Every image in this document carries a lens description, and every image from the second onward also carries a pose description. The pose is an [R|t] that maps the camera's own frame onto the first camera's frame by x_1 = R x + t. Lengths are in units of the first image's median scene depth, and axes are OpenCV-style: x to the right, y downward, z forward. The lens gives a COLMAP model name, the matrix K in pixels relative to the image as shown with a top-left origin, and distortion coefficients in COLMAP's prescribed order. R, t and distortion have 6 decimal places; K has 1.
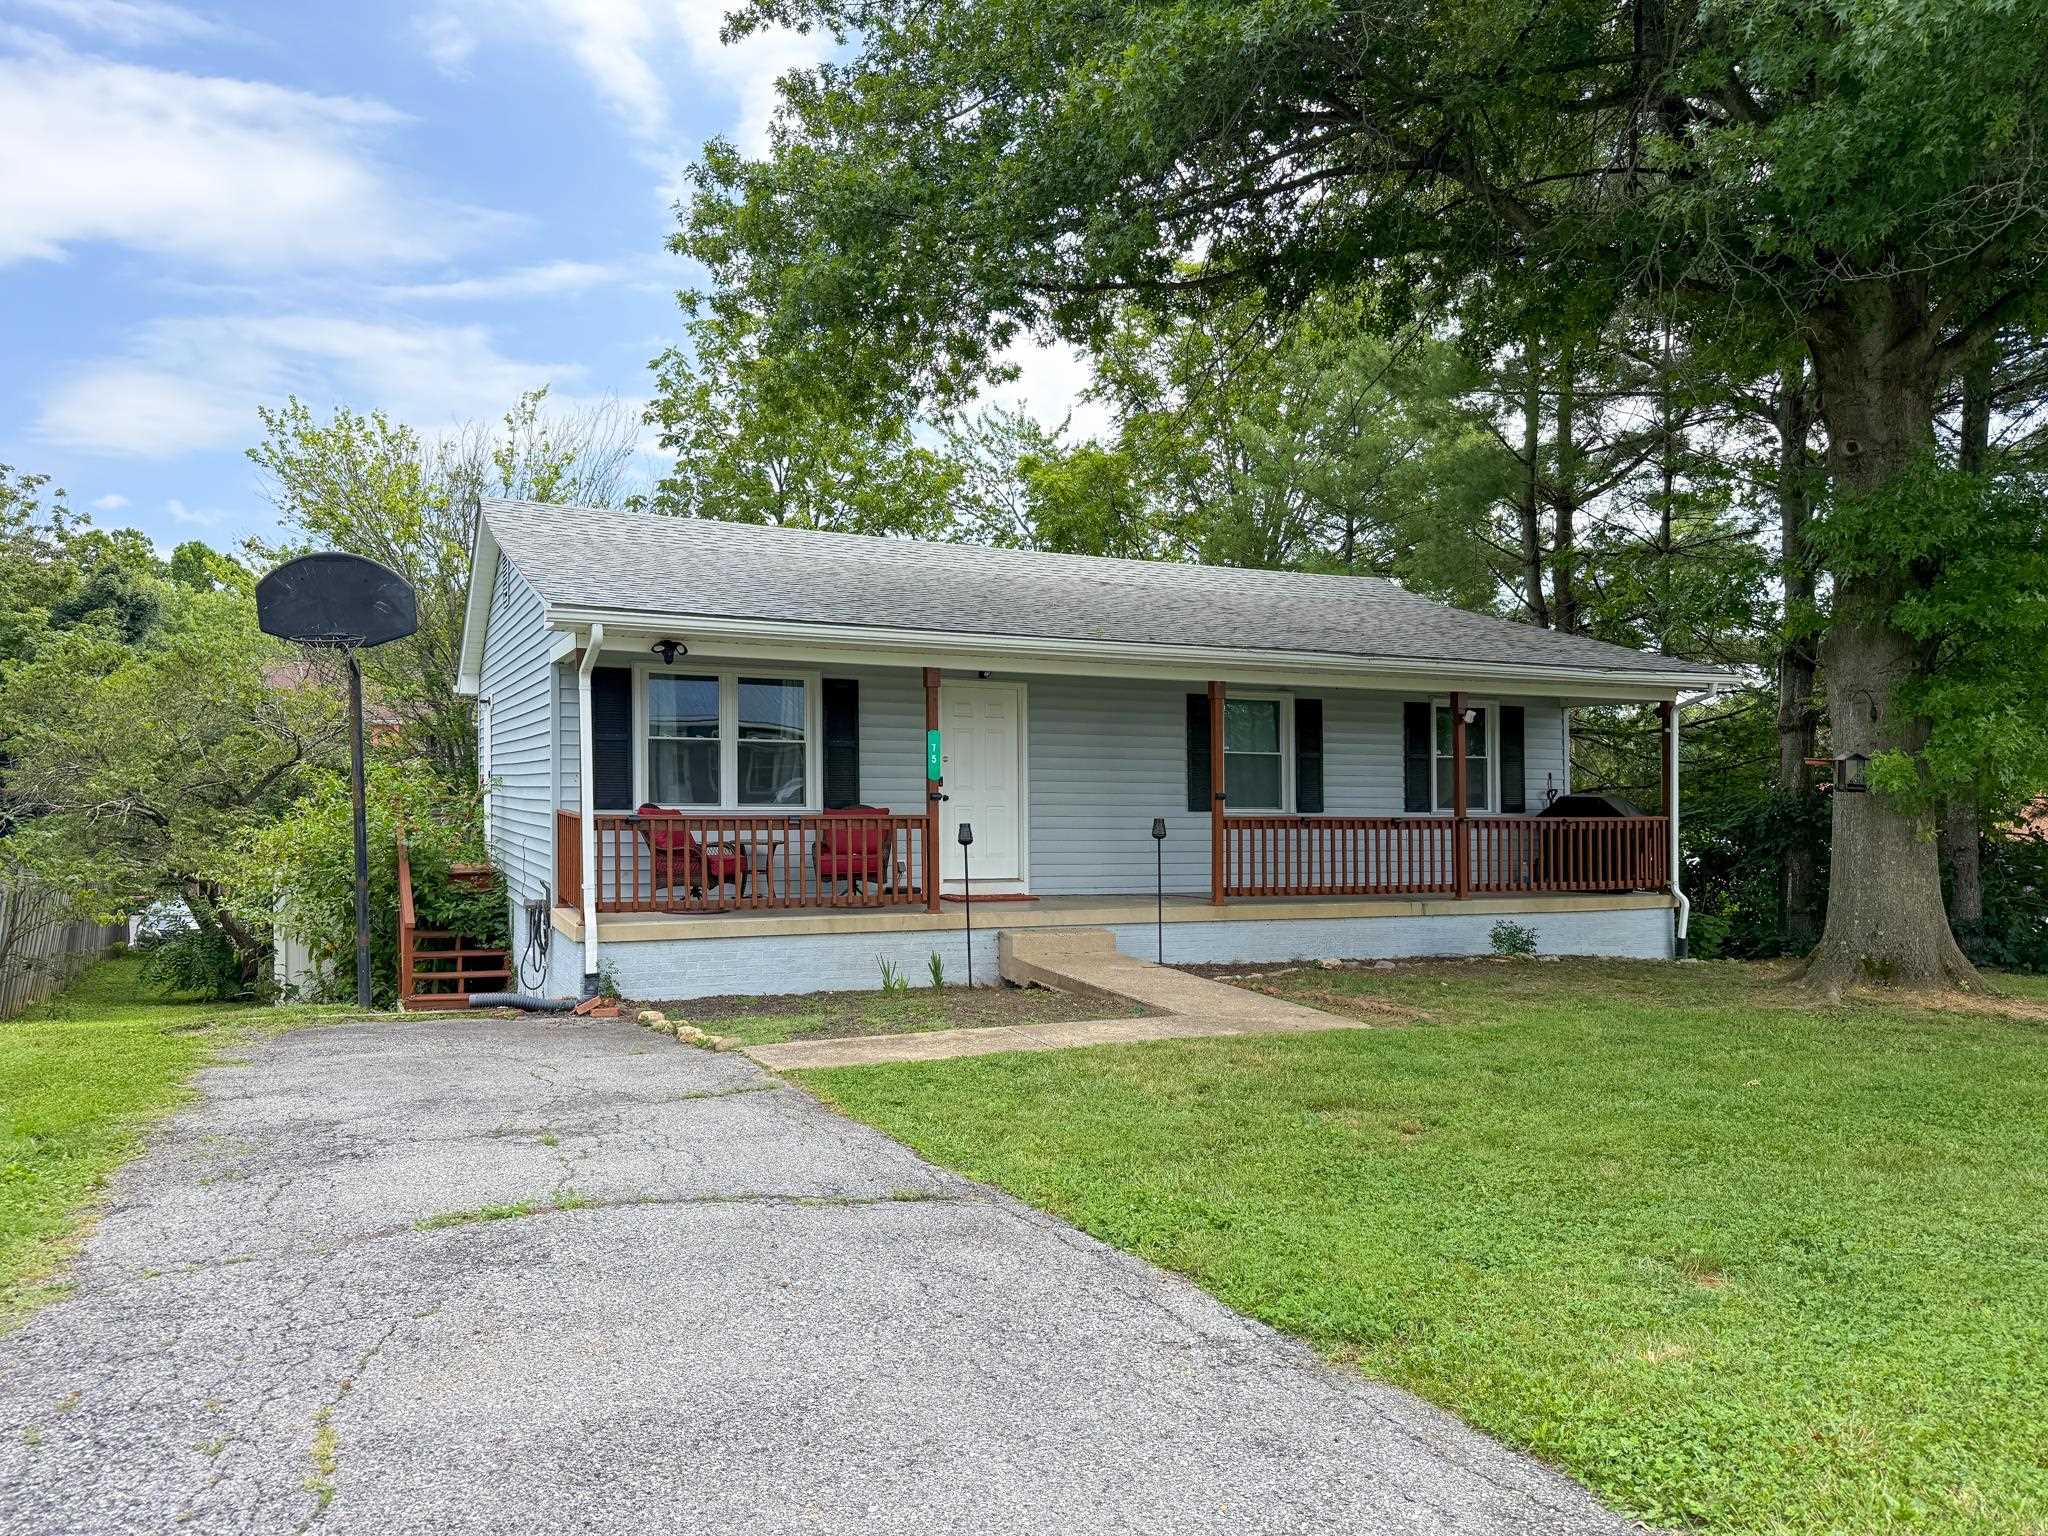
lens RADIAL K [[1458.7, 0, 1013.7], [0, 1458.7, 755.8], [0, 0, 1]] dist [0.203331, -0.451717]
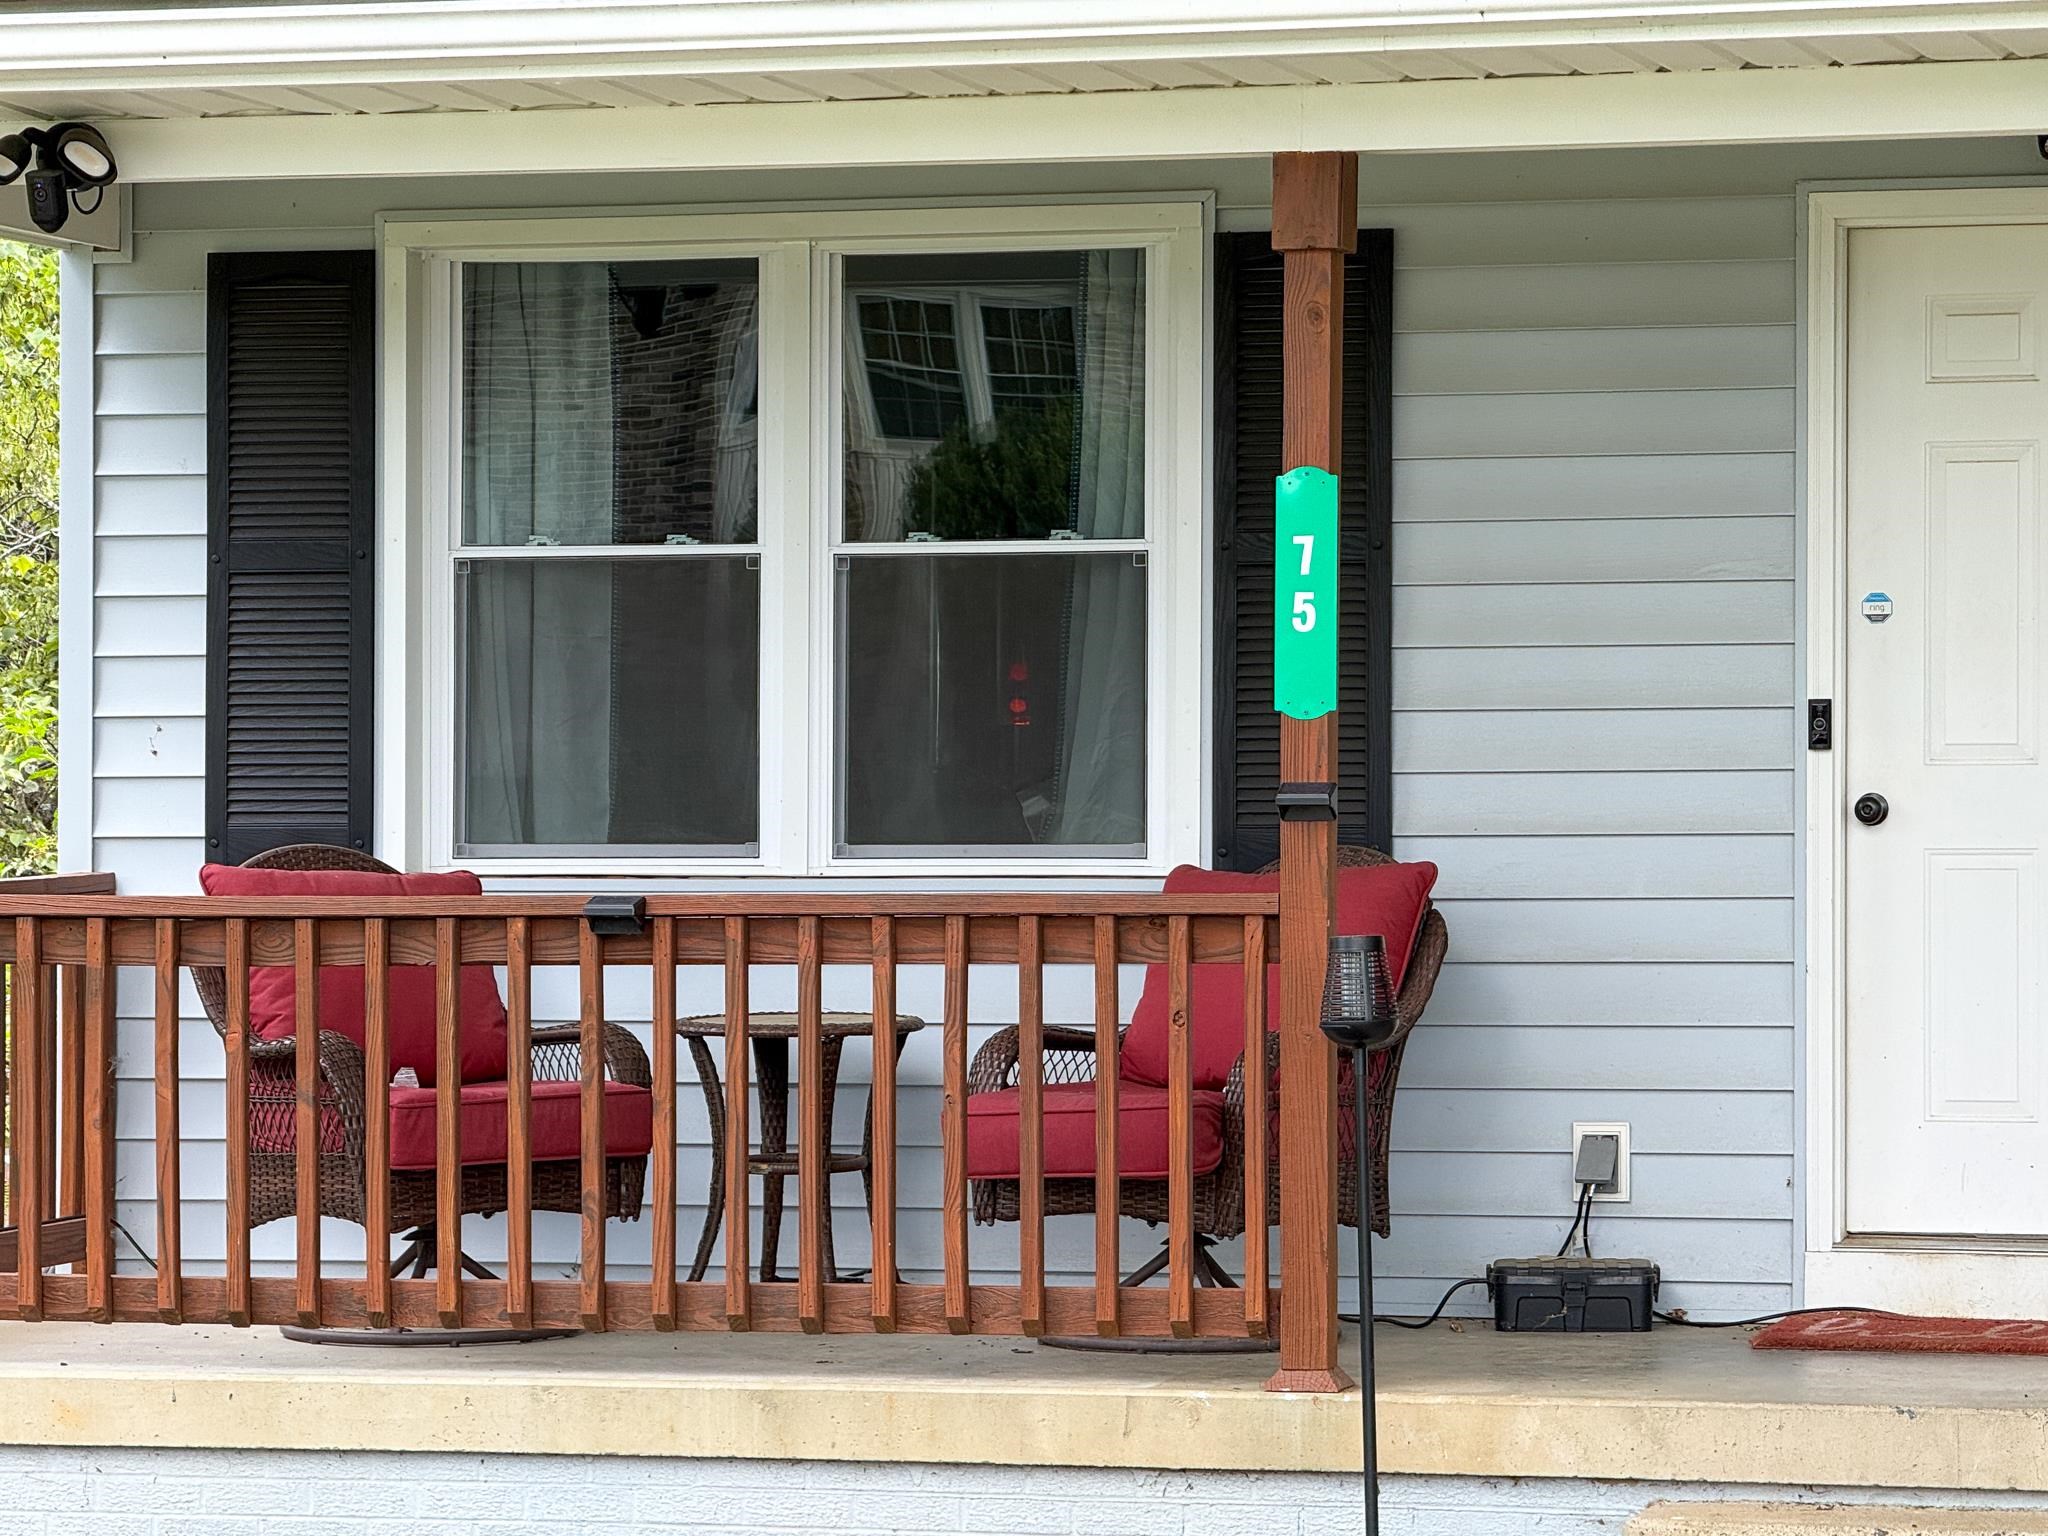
lens RADIAL K [[7095.3, 0, 1024.0], [0, 7095.3, 768.0], [0, 0, 1]] dist [0.213565, 1.765773]
pose [[0.755591, -0.013303, -0.654908, 0.533311], [0.027281, 0.999565, 0.011171, 0.010852], [0.654475, -0.026308, 0.755626, 0.239798]]
